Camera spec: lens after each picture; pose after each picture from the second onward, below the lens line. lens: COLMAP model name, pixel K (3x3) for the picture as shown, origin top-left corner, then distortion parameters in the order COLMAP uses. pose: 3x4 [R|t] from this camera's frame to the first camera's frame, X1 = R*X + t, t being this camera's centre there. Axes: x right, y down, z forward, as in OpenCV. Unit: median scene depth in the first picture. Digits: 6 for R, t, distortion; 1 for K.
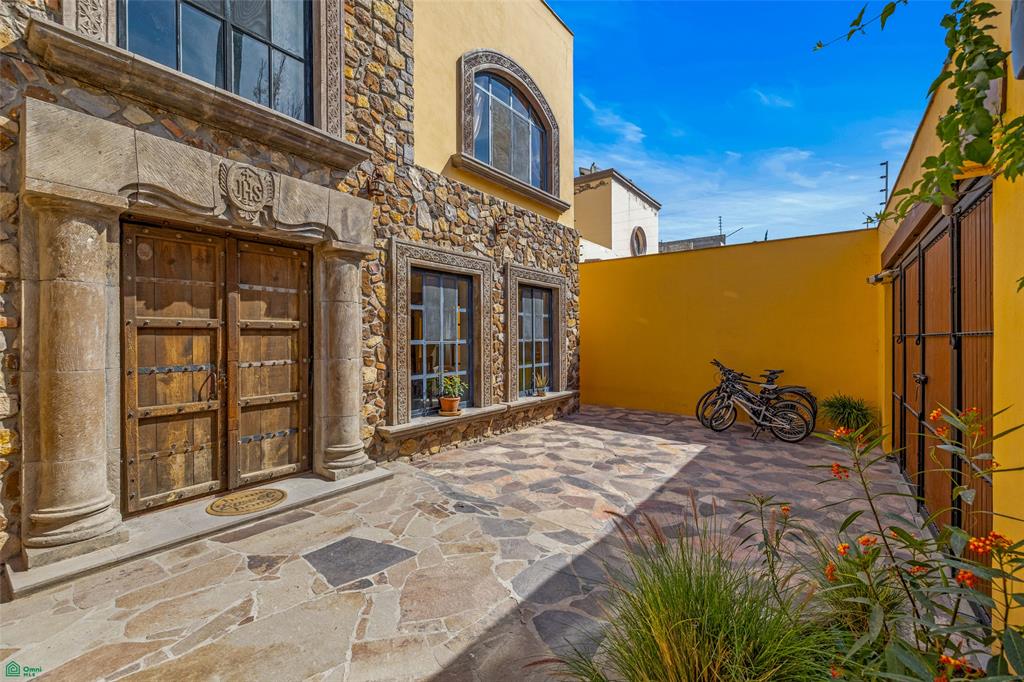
lens RADIAL K [[432.0, 0, 513.7], [0, 432.0, 339.0], [0, 0, 1]] dist [0.000143, 0.000101]
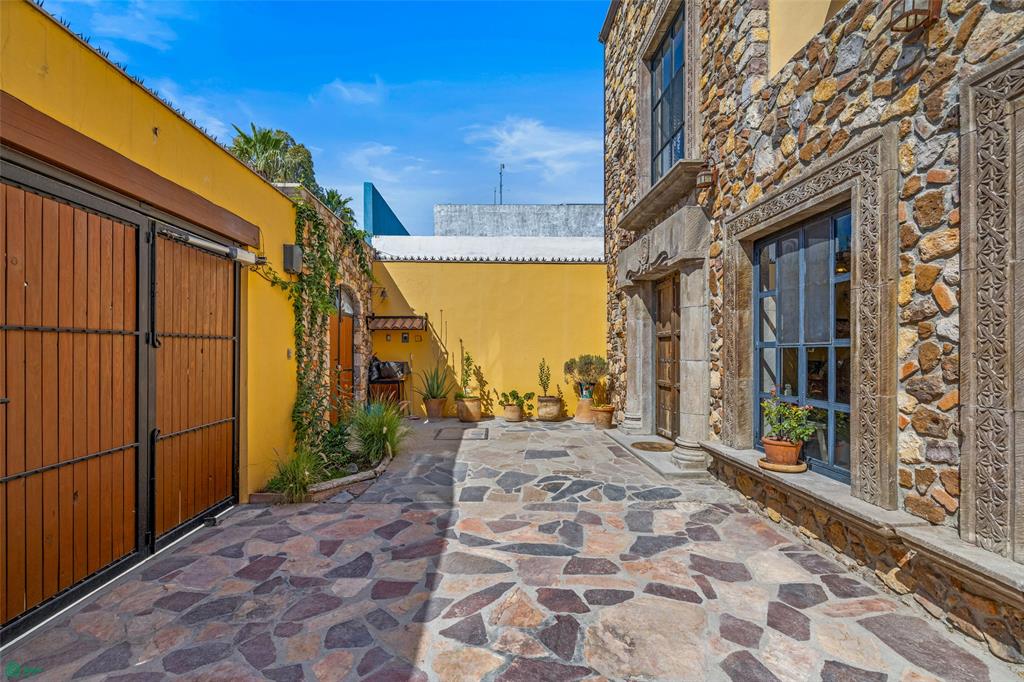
lens RADIAL K [[452.1, 0, 508.2], [0, 452.1, 347.7], [0, 0, 1]] dist [0.000257, -0.000007]
pose [[-0.785233, -0.003664, -0.619189, 0.622771], [-0.002306, 0.999993, -0.002992, 0.017859], [0.619196, -0.000922, -0.785236, 1.499836]]
